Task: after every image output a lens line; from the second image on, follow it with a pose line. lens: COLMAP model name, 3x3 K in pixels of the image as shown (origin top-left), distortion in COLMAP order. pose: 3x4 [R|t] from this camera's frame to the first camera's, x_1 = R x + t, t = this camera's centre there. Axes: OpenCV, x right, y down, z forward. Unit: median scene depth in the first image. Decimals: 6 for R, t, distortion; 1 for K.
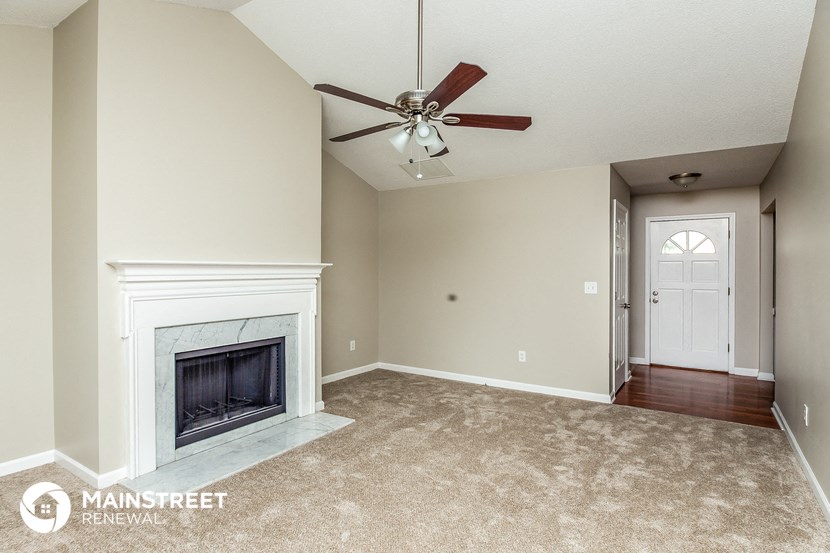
lens RADIAL K [[442.8, 0, 415.0], [0, 442.8, 276.5], [0, 0, 1]] dist [-0.000957, -0.000253]
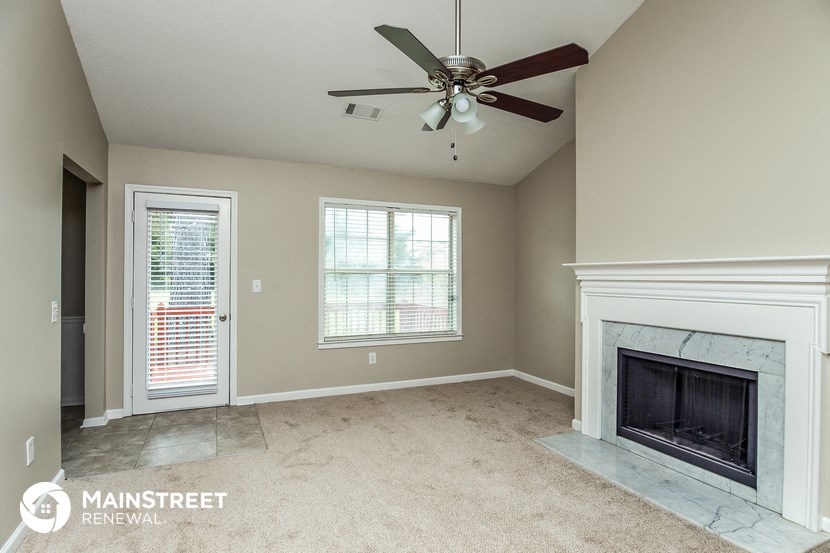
lens RADIAL K [[442.8, 0, 415.0], [0, 442.8, 276.5], [0, 0, 1]] dist [-0.000957, -0.000253]
pose [[-0.533331, -0.000424, -0.845906, 0.609186], [-0.013106, 0.999884, 0.007761, -0.002435], [0.845805, 0.015226, -0.533275, 1.087815]]
